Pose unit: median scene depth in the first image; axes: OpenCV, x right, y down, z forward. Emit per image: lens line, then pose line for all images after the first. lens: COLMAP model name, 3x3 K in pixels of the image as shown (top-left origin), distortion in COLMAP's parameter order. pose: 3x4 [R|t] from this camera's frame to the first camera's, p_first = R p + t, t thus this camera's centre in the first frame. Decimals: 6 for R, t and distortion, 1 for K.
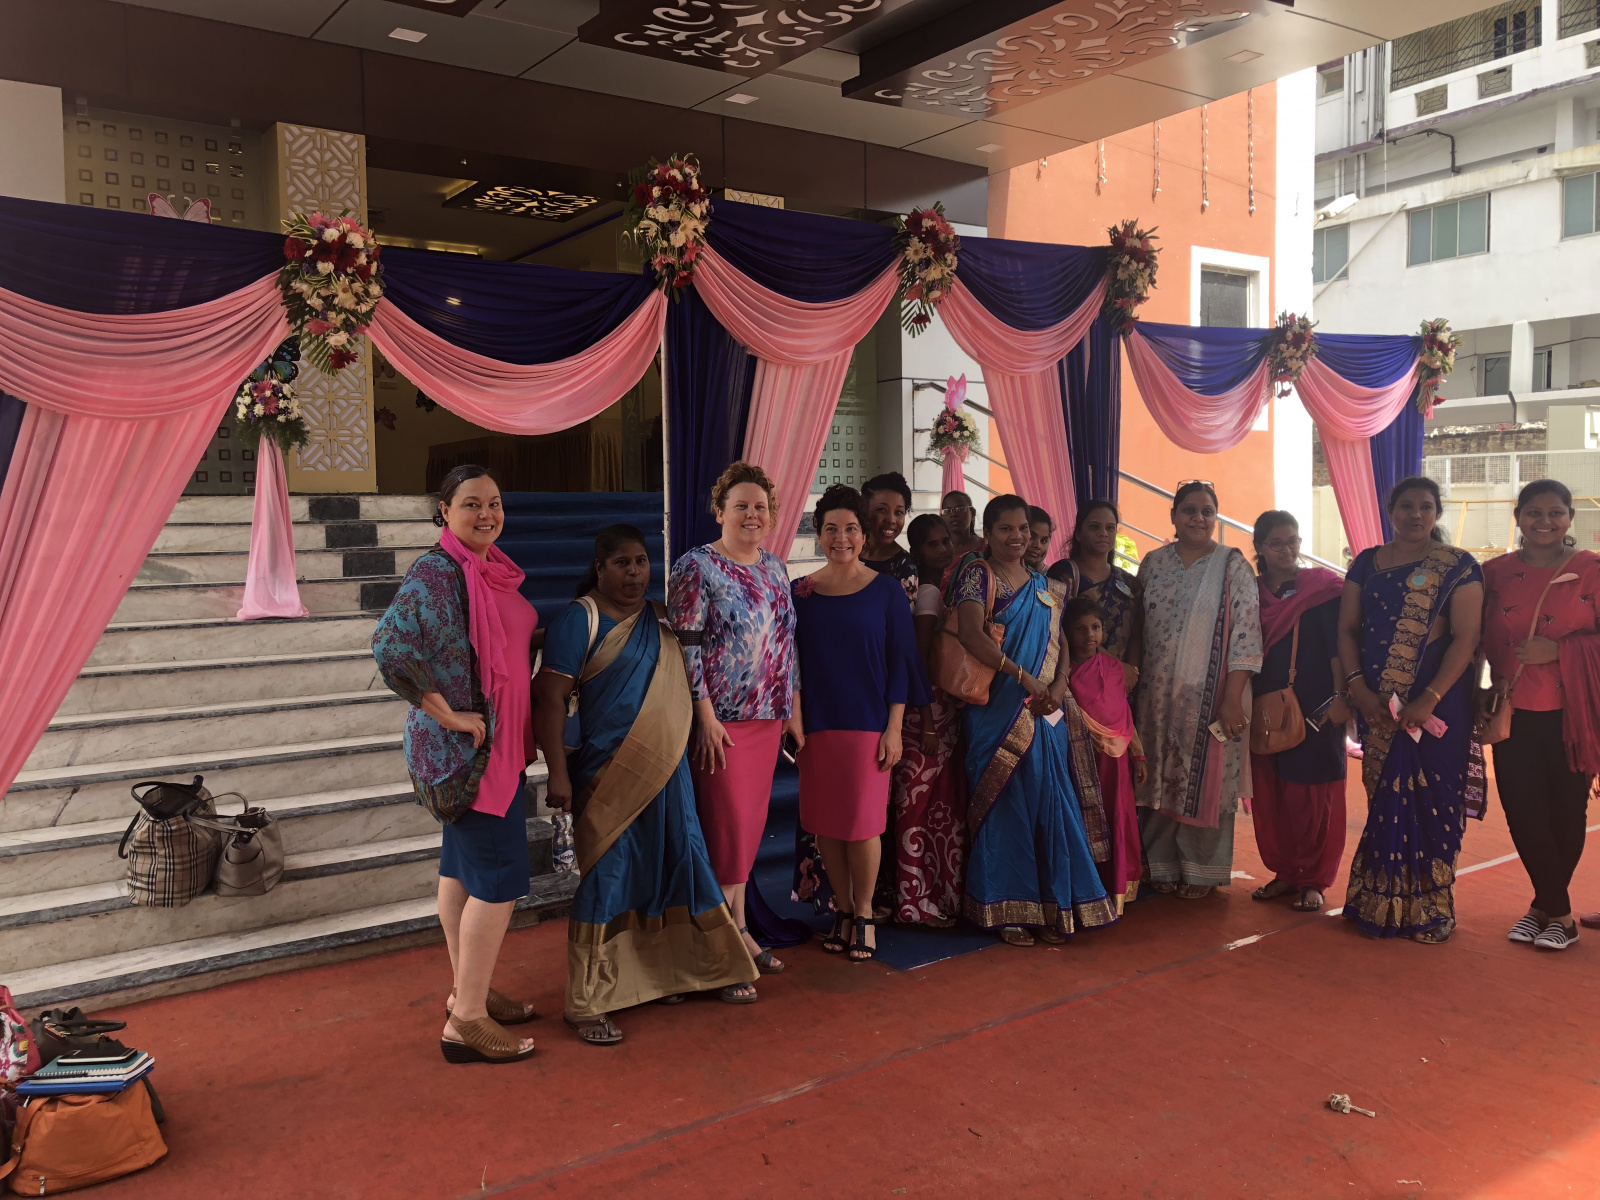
lens RADIAL K [[1299.9, 0, 803.1], [0, 1299.9, 604.7], [0, 0, 1]] dist [0.014601, 0.002772]
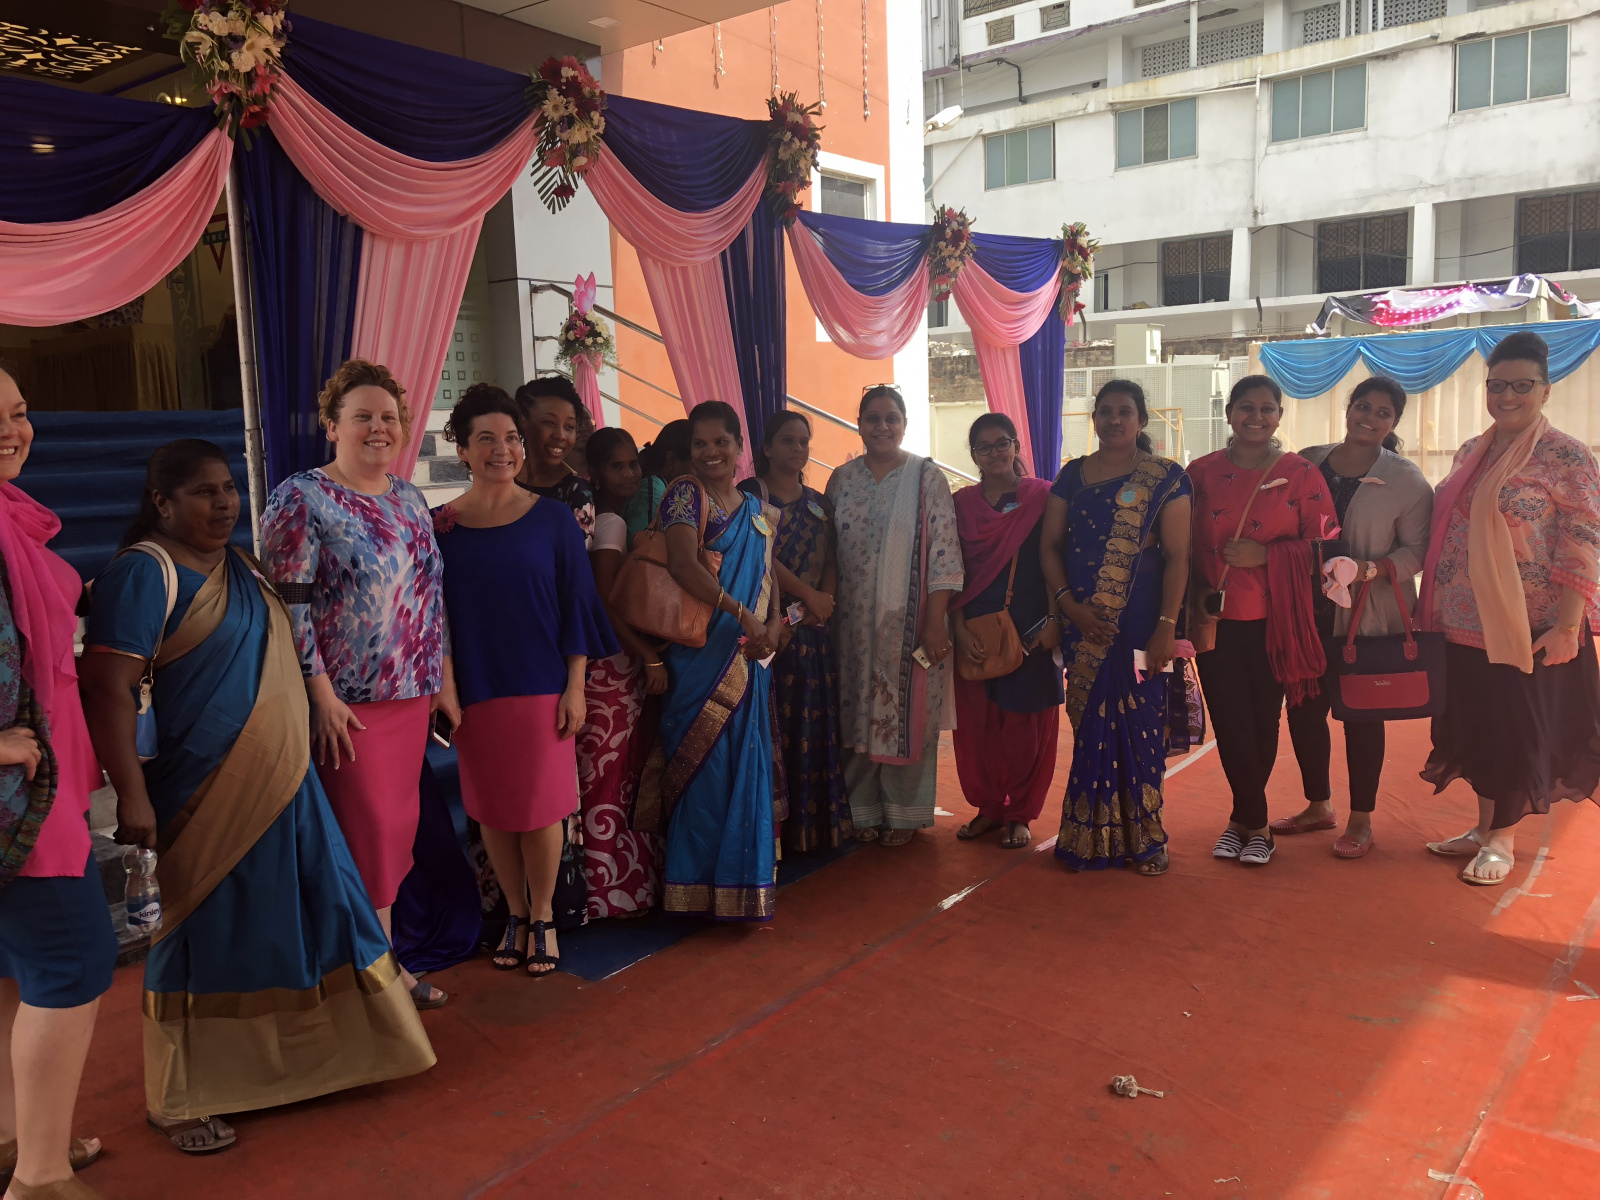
lens RADIAL K [[1297.4, 0, 796.3], [0, 1297.4, 594.0], [0, 0, 1]] dist [0.018891, -0.003613]
pose [[0.954452, -0.052935, 0.293632, -0.025941], [0.037687, 0.997643, 0.057349, -0.005271], [-0.295976, -0.043671, 0.954197, 0.155405]]
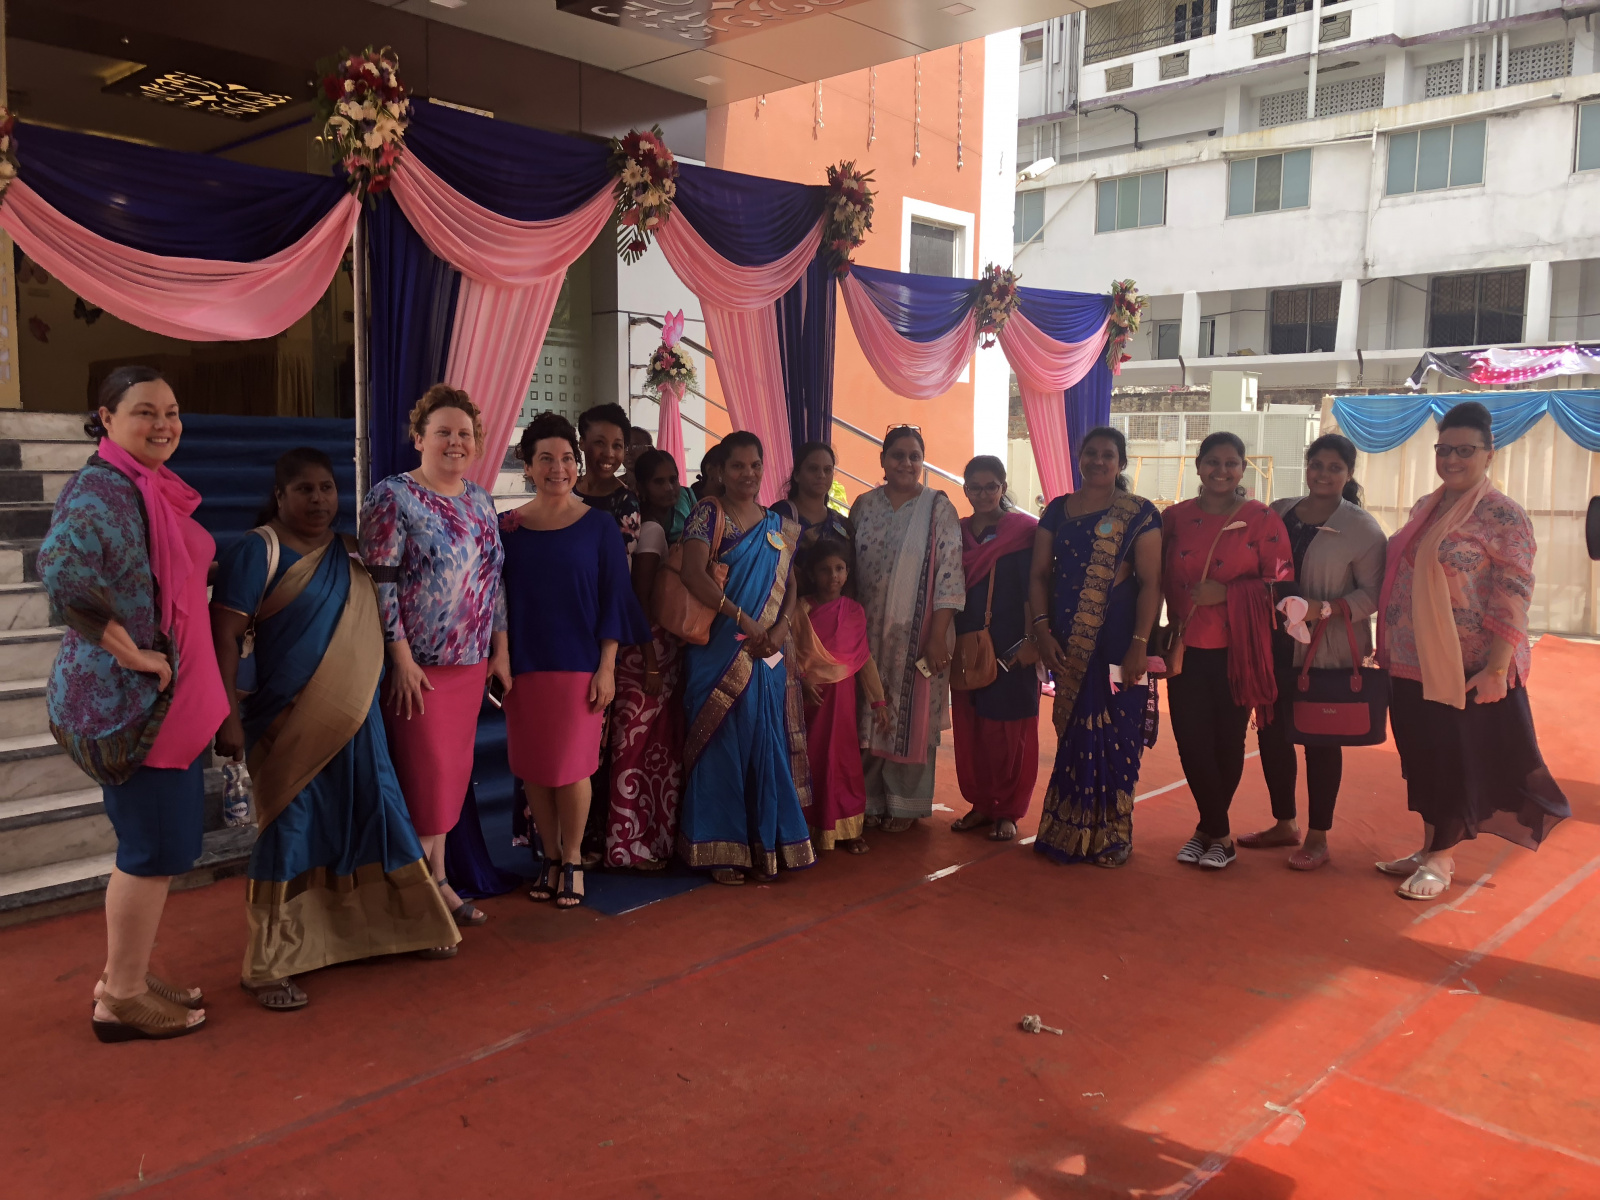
lens RADIAL K [[1297.4, 0, 796.3], [0, 1297.4, 594.0], [0, 0, 1]] dist [0.018891, -0.003613]
pose [[0.976928, 0.006718, 0.213465, 0.001693], [-0.014675, 0.999254, 0.035712, 0.002219], [-0.213066, -0.038020, 0.976298, 0.024111]]
